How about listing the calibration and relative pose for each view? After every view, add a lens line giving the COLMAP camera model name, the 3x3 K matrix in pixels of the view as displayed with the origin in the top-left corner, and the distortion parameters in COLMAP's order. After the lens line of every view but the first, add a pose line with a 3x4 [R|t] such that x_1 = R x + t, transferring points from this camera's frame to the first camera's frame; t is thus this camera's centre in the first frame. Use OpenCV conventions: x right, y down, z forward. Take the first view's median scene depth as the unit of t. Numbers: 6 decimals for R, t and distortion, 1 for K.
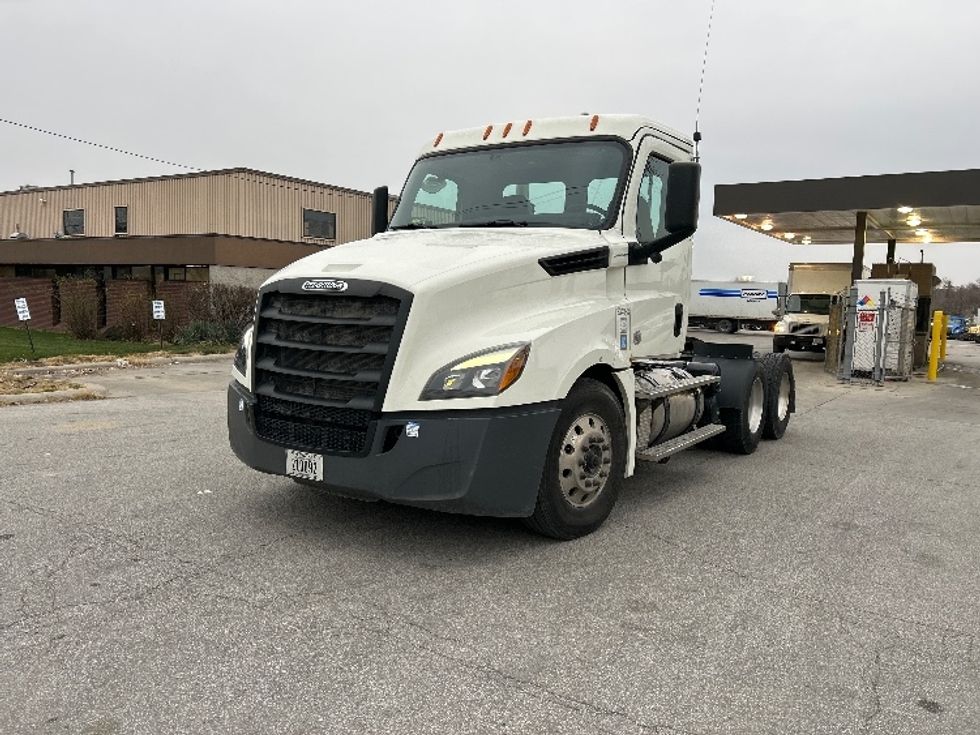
lens RADIAL K [[736.6, 0, 482.5], [0, 736.6, 363.4], [0, 0, 1]] dist [0.080186, -0.103791]
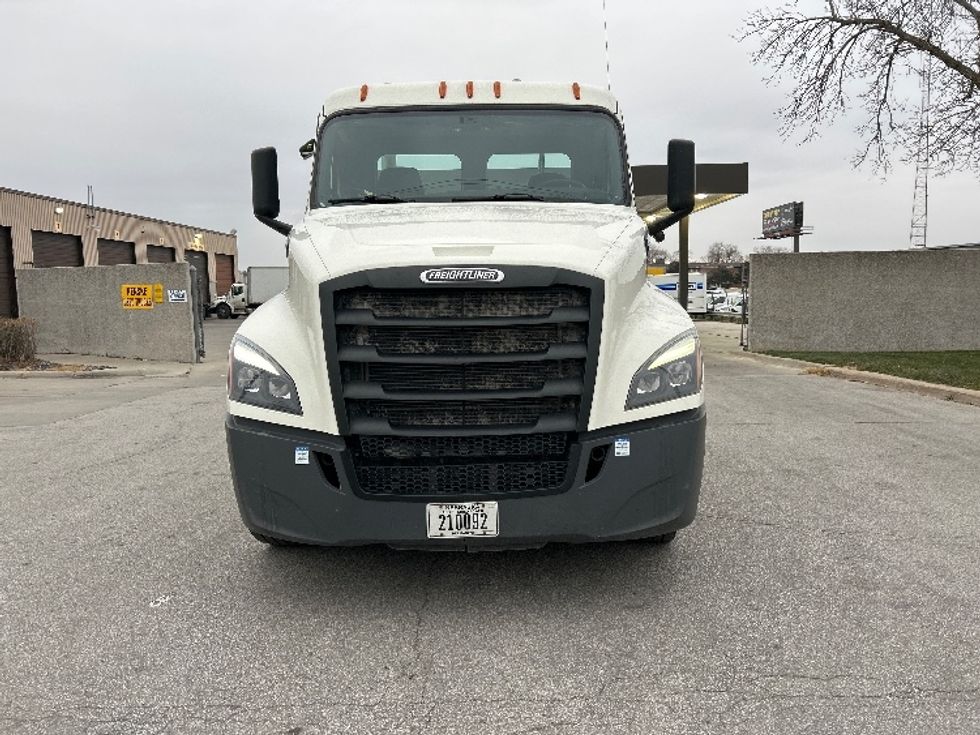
lens RADIAL K [[736.6, 0, 482.5], [0, 736.6, 363.4], [0, 0, 1]] dist [0.080186, -0.103791]
pose [[0.830122, -0.100970, 0.548364, -0.599584], [0.090952, 0.994816, 0.045490, -0.048304], [-0.550114, 0.012112, 0.835001, 0.364662]]
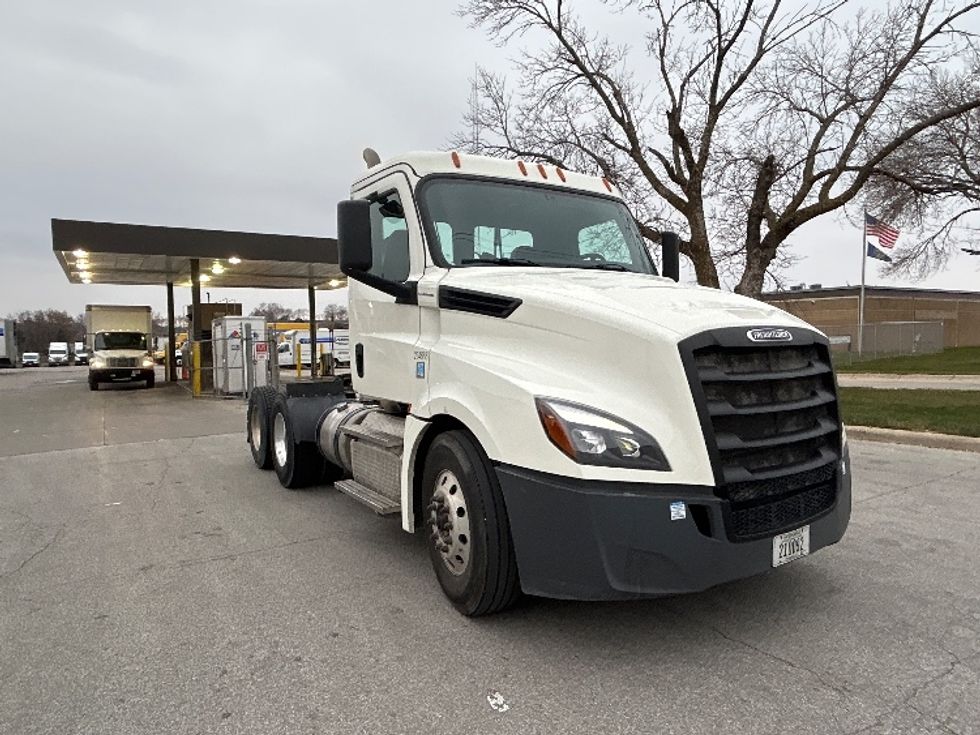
lens RADIAL K [[688.1, 0, 490.0], [0, 688.1, 367.5], [0, 0, 1]] dist [-0.048056, -0.000525]
pose [[0.395523, -0.081432, 0.914839, -1.052504], [0.109231, 0.993163, 0.041179, -0.133596], [-0.911938, 0.083641, 0.401713, 0.962523]]
